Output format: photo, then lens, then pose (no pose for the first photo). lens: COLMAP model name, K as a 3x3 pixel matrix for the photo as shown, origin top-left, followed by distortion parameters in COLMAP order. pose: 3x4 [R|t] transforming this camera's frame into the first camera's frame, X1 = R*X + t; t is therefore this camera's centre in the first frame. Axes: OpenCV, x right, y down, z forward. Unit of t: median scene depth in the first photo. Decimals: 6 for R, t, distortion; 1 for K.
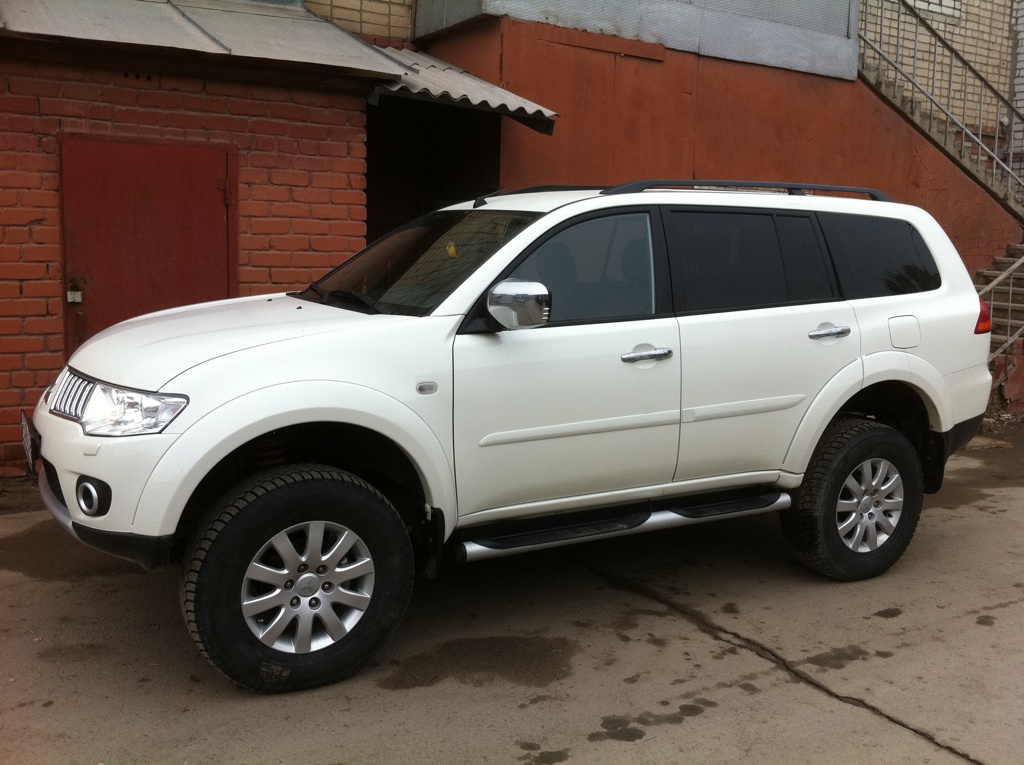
lens RADIAL K [[882.6, 0, 512.0], [0, 882.6, 382.5], [0, 0, 1]] dist [0.058620, -0.130090]
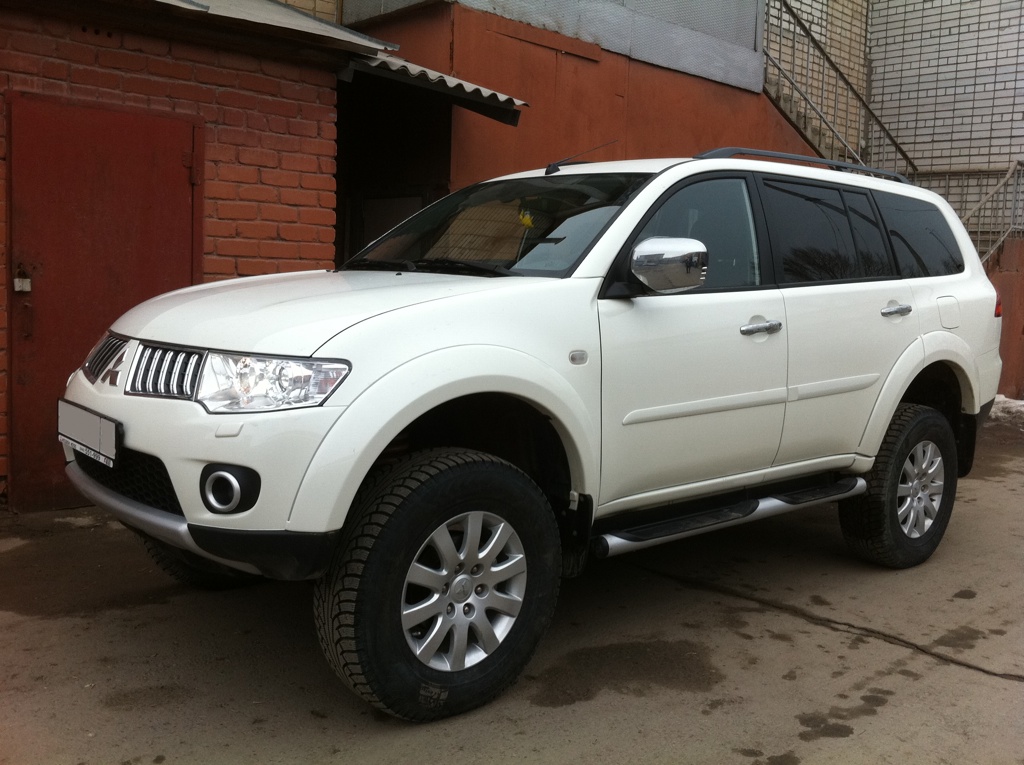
lens RADIAL K [[903.3, 0, 475.4], [0, 903.3, 380.3], [0, 0, 1]] dist [0.045349, -0.117594]
pose [[0.983443, -0.019042, 0.180213, -0.292818], [0.026776, 0.998817, -0.040582, 0.051111], [-0.179227, 0.044735, 0.982790, 0.108900]]
